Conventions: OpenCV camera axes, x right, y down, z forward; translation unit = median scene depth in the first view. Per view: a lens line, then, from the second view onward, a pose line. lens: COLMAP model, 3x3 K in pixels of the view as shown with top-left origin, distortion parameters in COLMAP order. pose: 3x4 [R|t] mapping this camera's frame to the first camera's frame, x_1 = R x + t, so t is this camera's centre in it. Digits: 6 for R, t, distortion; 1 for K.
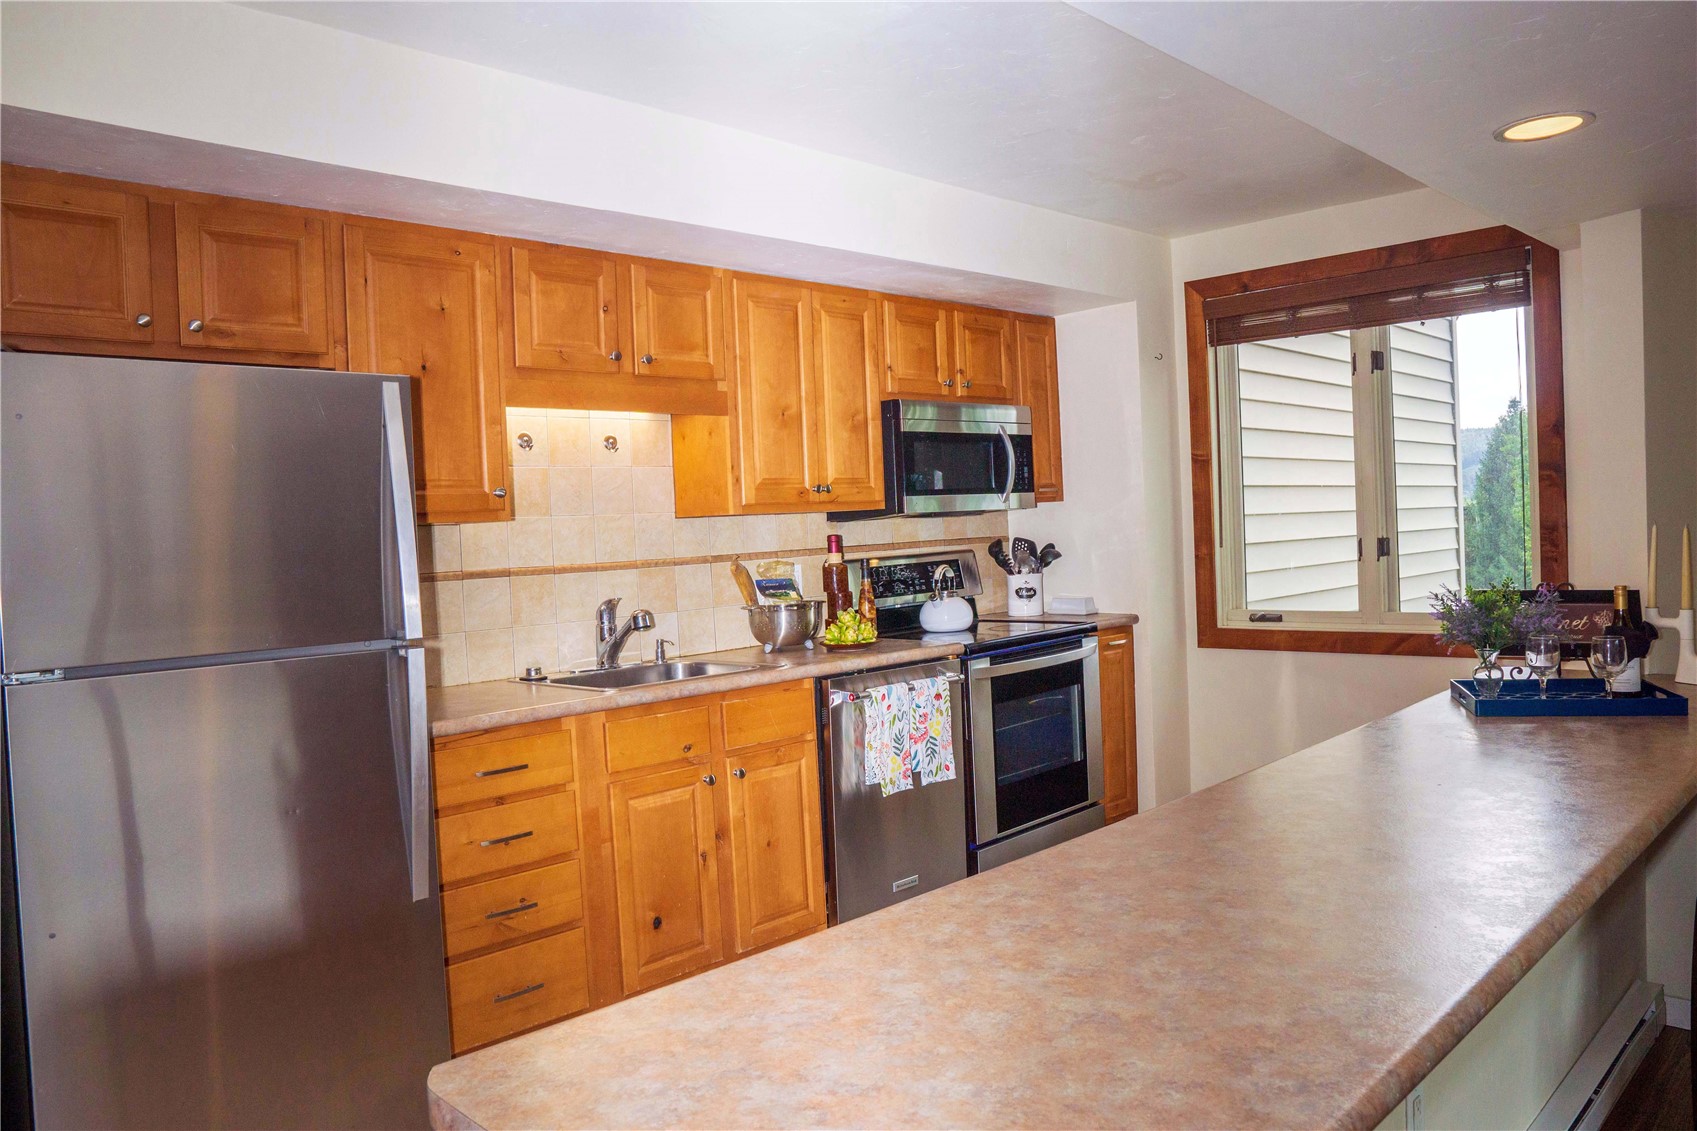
lens RADIAL K [[1187.5, 0, 841.6], [0, 1187.5, 565.5], [0, 0, 1]] dist [-0.119825, 0.089550]
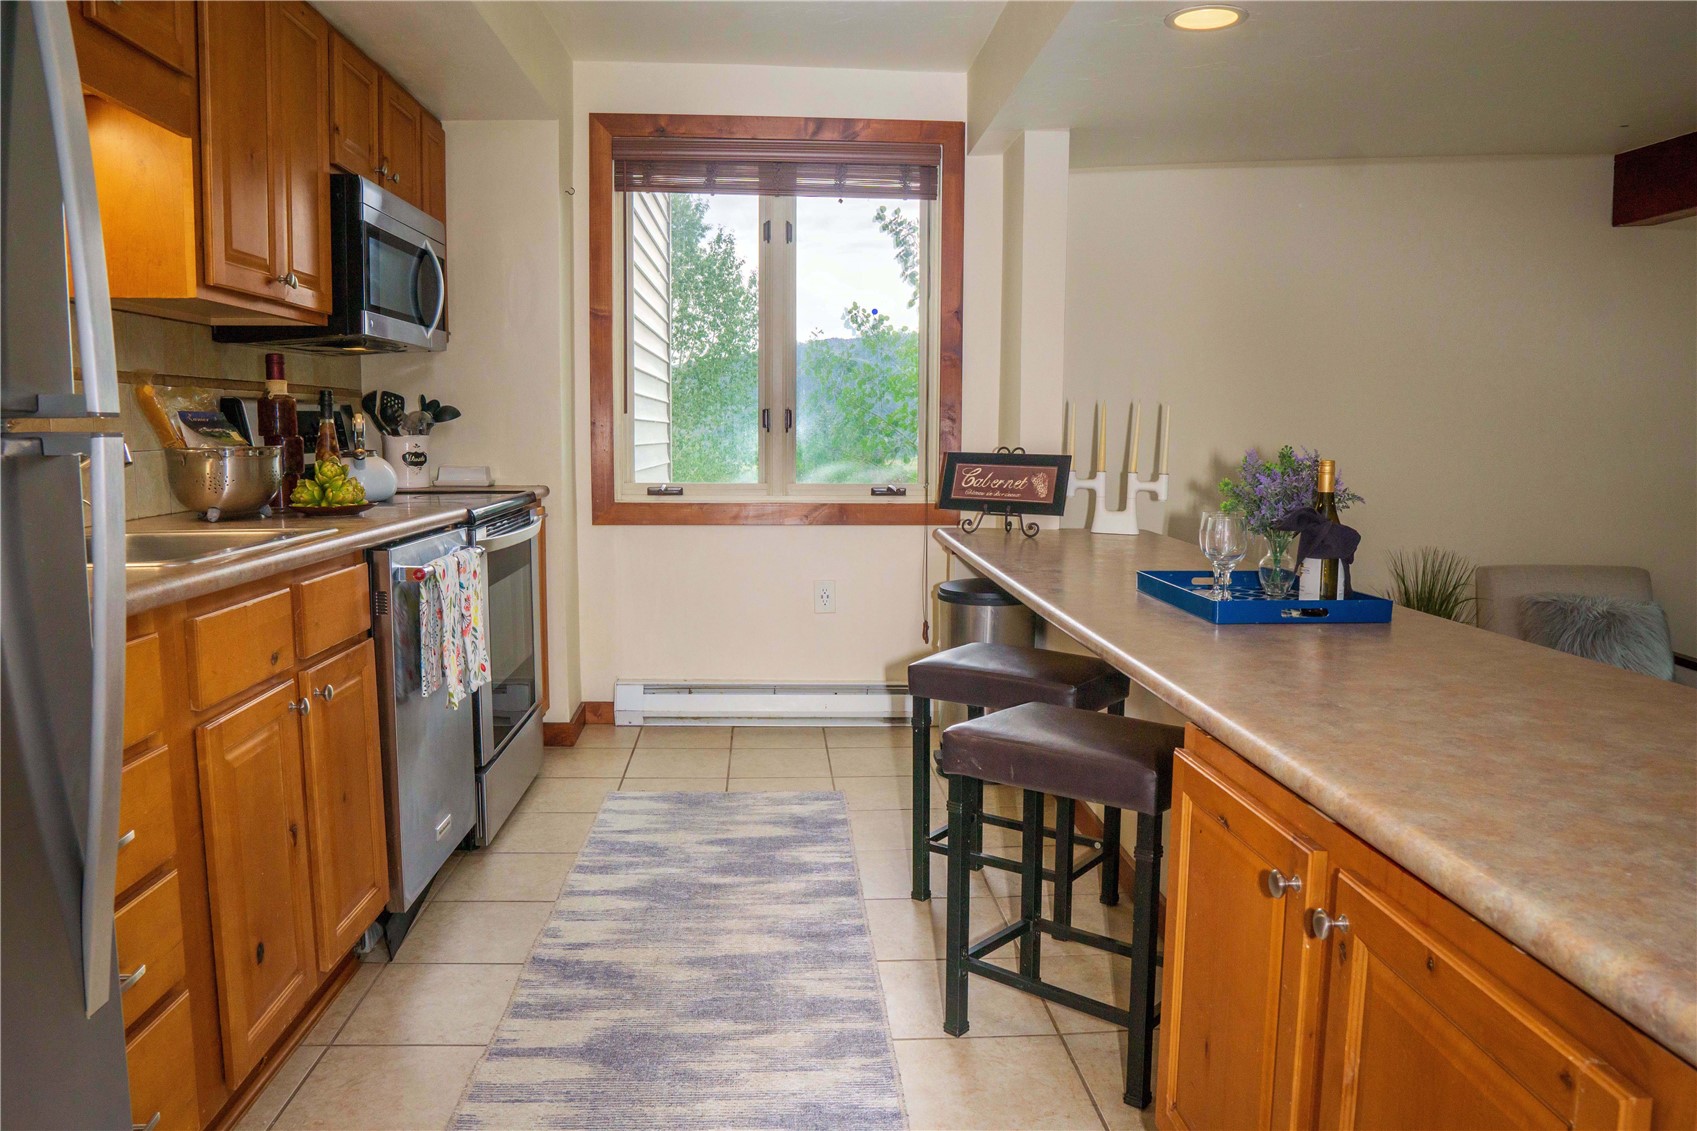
lens RADIAL K [[1187.5, 0, 841.6], [0, 1187.5, 565.5], [0, 0, 1]] dist [-0.119825, 0.089550]
pose [[0.671107, -0.037118, 0.740431, -0.260060], [-0.011637, 0.998095, 0.060582, 0.047381], [-0.741269, -0.049274, 0.669397, 0.270548]]
